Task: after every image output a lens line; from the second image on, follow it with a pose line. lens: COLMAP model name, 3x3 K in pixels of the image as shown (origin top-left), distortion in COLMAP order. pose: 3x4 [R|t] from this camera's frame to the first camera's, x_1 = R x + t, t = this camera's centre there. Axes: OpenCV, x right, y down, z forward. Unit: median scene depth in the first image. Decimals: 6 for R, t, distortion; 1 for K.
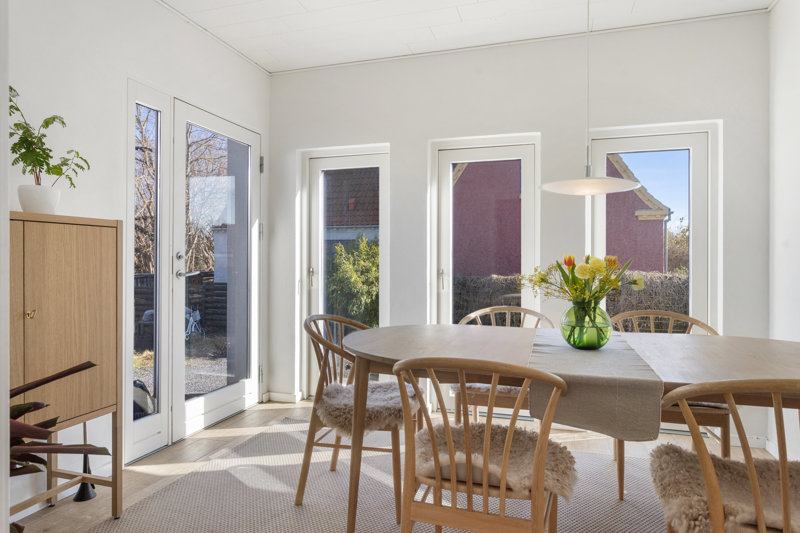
lens RADIAL K [[493.9, 0, 401.9], [0, 493.9, 264.3], [0, 0, 1]] dist [-0.002987, -0.000108]
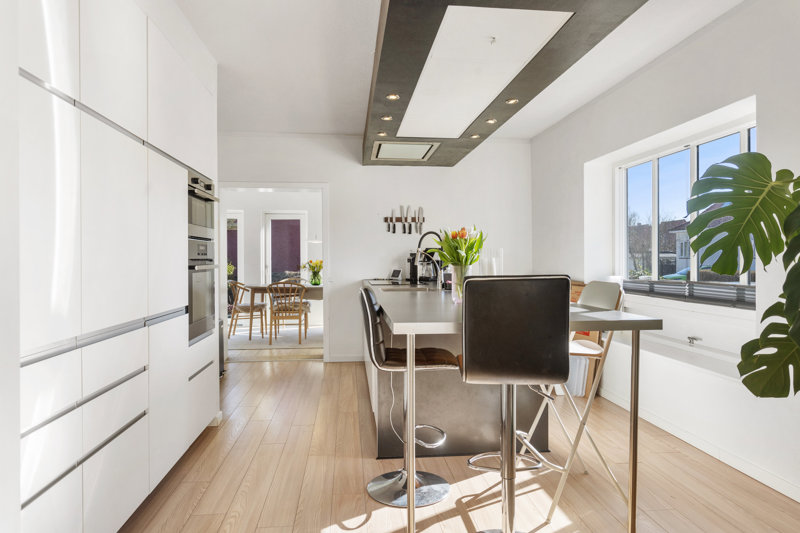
lens RADIAL K [[530.6, 0, 404.4], [0, 530.6, 263.3], [0, 0, 1]] dist [0.007604, 0.000541]
pose [[0.917790, -0.008825, 0.396968, -0.327849], [0.008368, 0.999961, 0.002881, 0.000661], [-0.396978, 0.000677, 0.917828, -1.610400]]
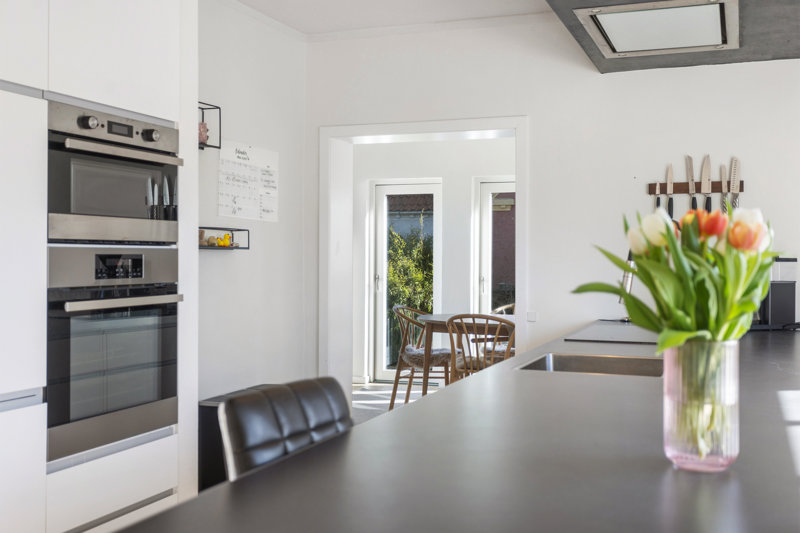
lens RADIAL K [[888.9, 0, 398.7], [0, 888.9, 268.4], [0, 0, 1]] dist [0.009054, 0.000000]
pose [[0.998010, 0.003193, -0.062970, 0.009105], [-0.002784, 0.999975, 0.006572, -0.026862], [0.062989, -0.006384, 0.997994, -1.336422]]
